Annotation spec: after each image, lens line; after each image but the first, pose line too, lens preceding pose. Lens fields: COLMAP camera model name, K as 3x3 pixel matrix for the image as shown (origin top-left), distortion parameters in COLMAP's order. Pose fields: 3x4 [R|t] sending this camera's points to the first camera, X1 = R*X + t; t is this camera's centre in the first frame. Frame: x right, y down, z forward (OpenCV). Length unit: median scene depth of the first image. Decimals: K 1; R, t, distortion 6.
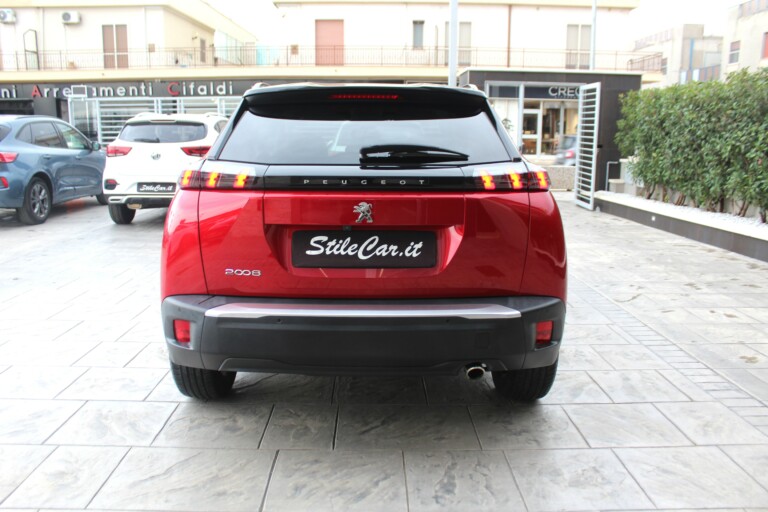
lens RADIAL K [[660.7, 0, 374.9], [0, 660.7, 255.9], [0, 0, 1]] dist [-0.138199, 0.117222]
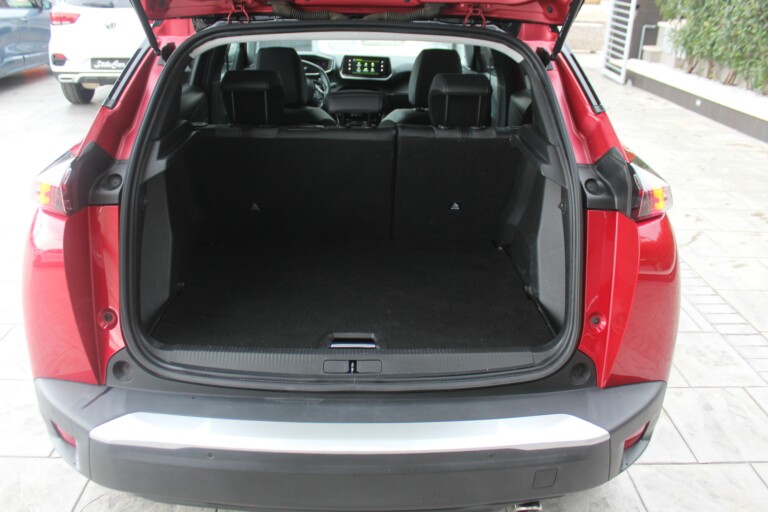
lens RADIAL K [[660.7, 0, 374.9], [0, 660.7, 255.9], [0, 0, 1]] dist [-0.138199, 0.117222]
pose [[0.999964, 0.008109, 0.002448, 0.000396], [-0.008459, 0.971336, 0.237561, -0.057676], [-0.000452, -0.237573, 0.971370, 0.122956]]
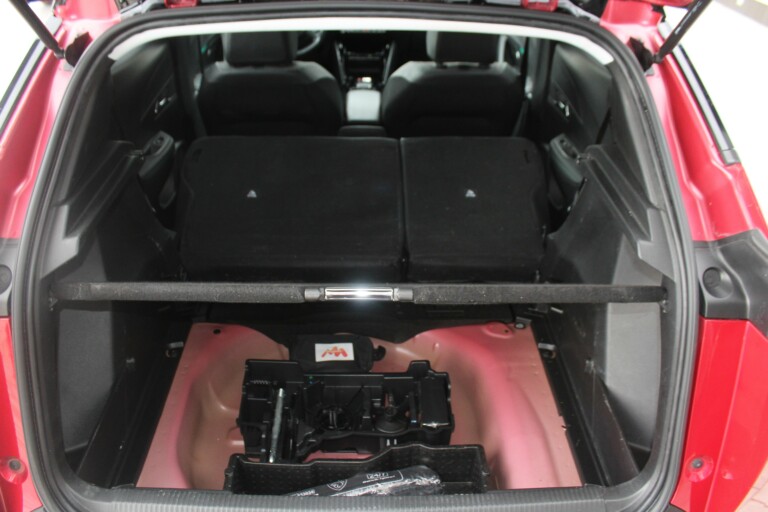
lens RADIAL K [[644.8, 0, 377.0], [0, 644.8, 255.8], [0, 0, 1]] dist [-0.136412, 0.085847]
pose [[0.999978, 0.006459, 0.001296, -0.010378], [-0.006413, 0.909679, 0.415262, -0.188709], [0.001503, -0.415262, 0.909701, 0.471567]]
